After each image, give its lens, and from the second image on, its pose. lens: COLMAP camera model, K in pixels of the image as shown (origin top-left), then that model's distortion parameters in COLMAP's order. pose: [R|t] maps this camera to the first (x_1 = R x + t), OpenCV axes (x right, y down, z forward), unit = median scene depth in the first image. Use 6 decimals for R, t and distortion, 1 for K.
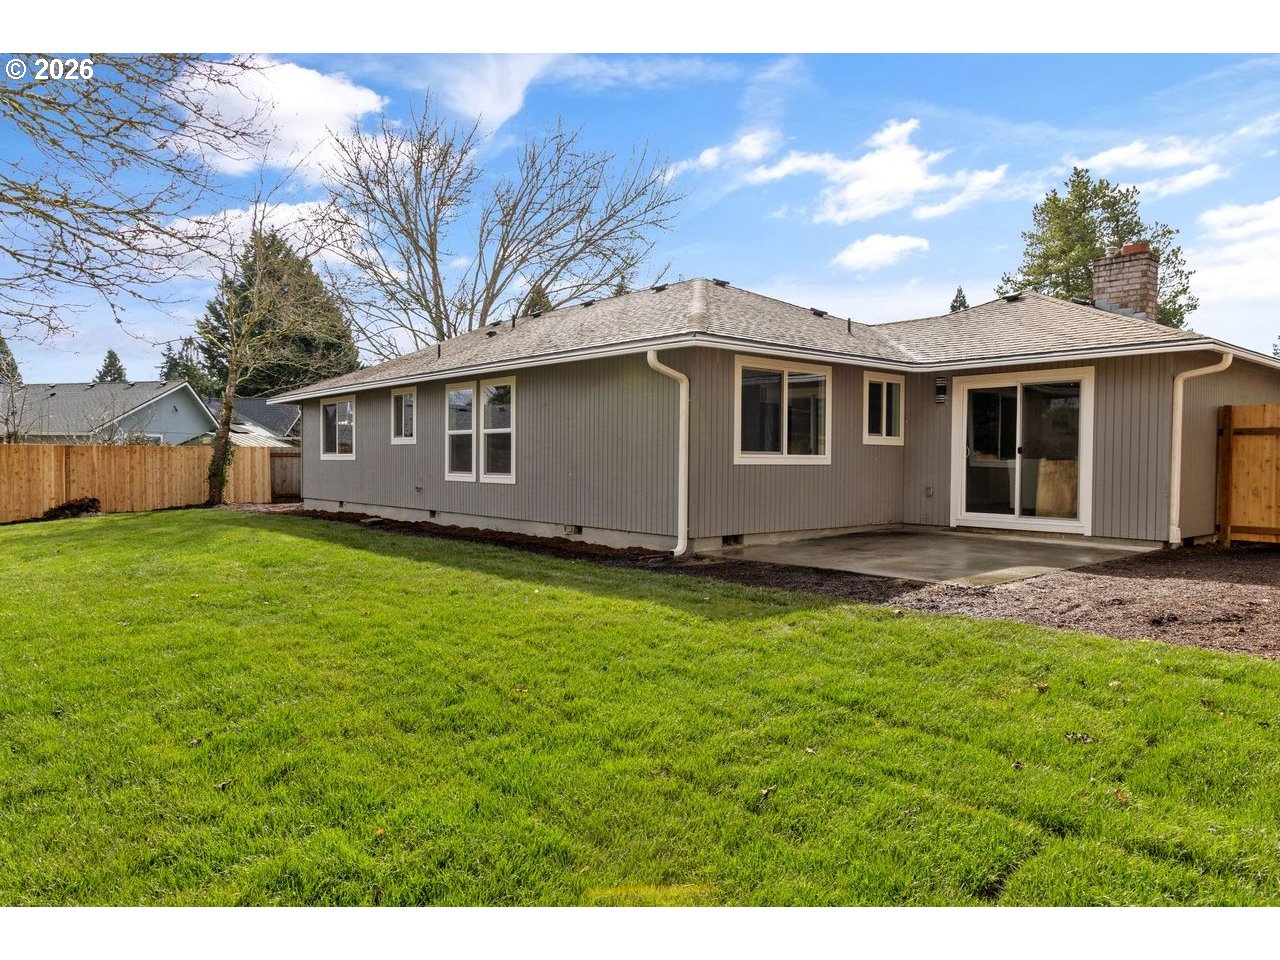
lens RADIAL K [[866.7, 0, 632.4], [0, 866.7, 481.6], [0, 0, 1]] dist [0.000540, 0.002813]
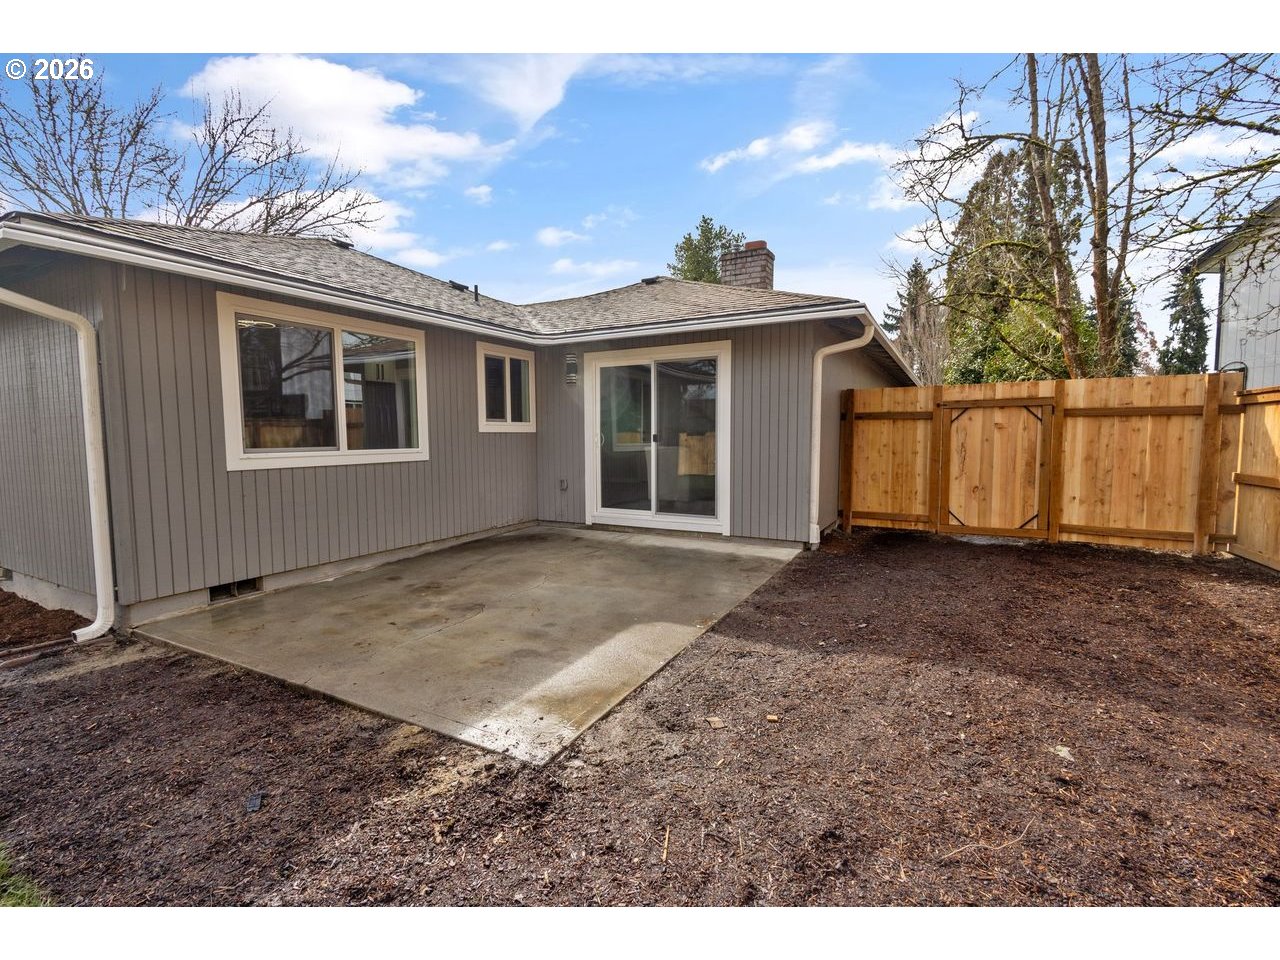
lens RADIAL K [[583.2, 0, 645.9], [0, 583.2, 481.7], [0, 0, 1]] dist [0.006033, -0.001383]
pose [[0.931428, -0.042830, 0.361396, 0.218338], [0.021785, 0.997832, 0.062107, -0.028011], [-0.363272, -0.049975, 0.930342, 0.442648]]
